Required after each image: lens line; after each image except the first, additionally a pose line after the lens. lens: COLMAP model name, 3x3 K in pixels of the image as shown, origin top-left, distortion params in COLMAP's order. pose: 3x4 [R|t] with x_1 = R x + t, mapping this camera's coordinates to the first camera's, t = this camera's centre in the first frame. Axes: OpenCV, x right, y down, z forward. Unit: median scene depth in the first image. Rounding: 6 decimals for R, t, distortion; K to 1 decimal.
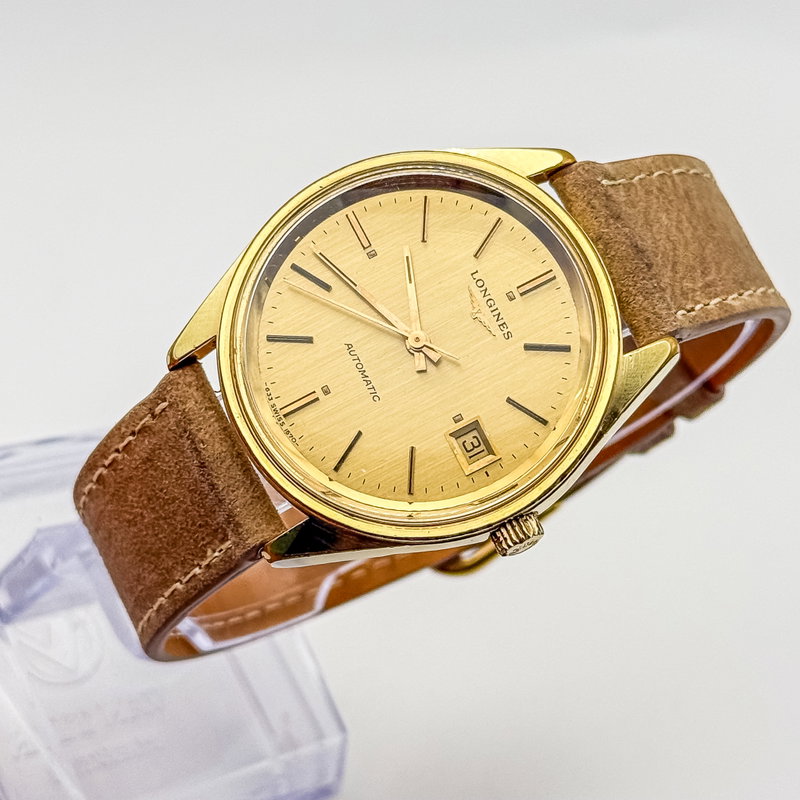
lens RADIAL K [[2440.8, 0, 404.4], [0, 2440.8, 401.2], [0, 0, 1]] dist [0.222953, 0.000000]
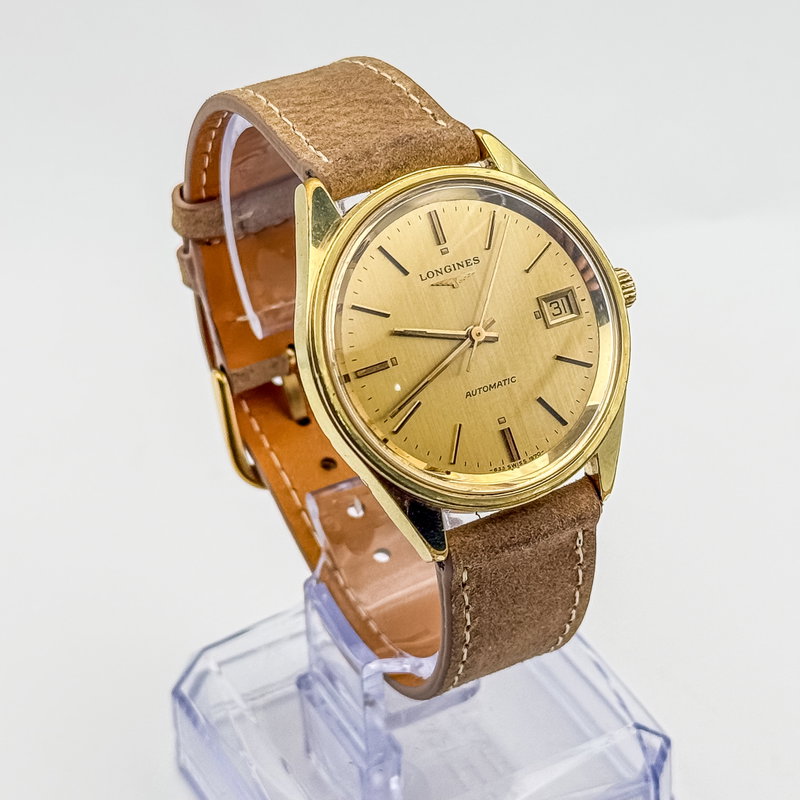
lens RADIAL K [[2440.8, 0, 403.8], [0, 2440.8, 397.1], [0, 0, 1]] dist [0.222953, 0.000000]
pose [[0.085512, -0.965395, 0.246373, -0.305405], [0.826356, 0.206867, 0.523777, -0.640867], [-0.556618, 0.158803, 0.815450, 0.073148]]
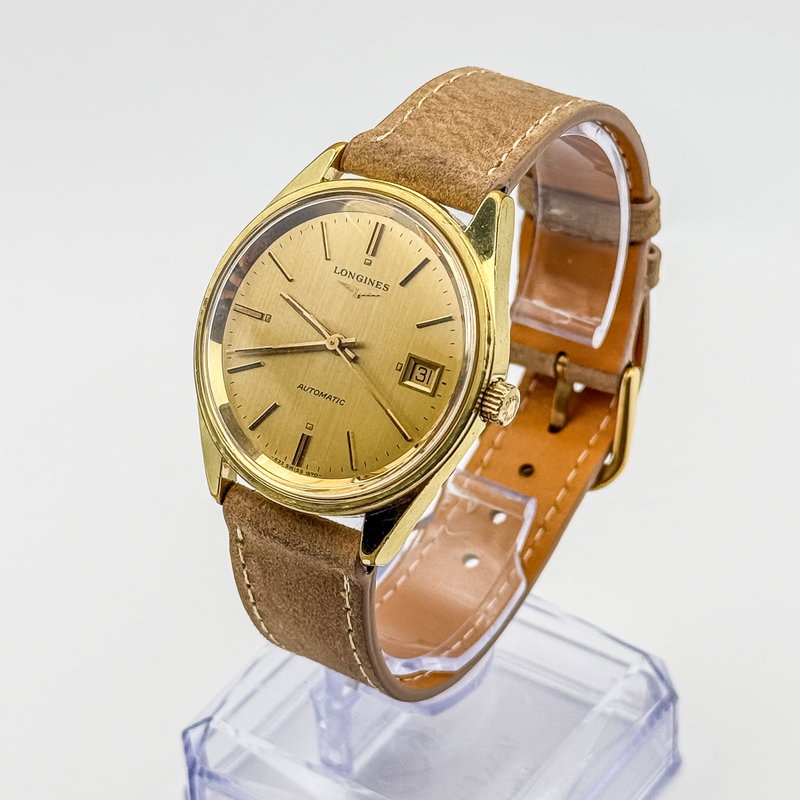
lens RADIAL K [[2440.8, 0, 395.2], [0, 2440.8, 405.9], [0, 0, 1]] dist [0.222953, 0.000000]
pose [[0.704167, -0.687761, -0.176446, 0.210681], [0.661492, 0.725753, -0.188971, 0.236740], [0.258024, 0.016350, 0.966000, -0.141508]]
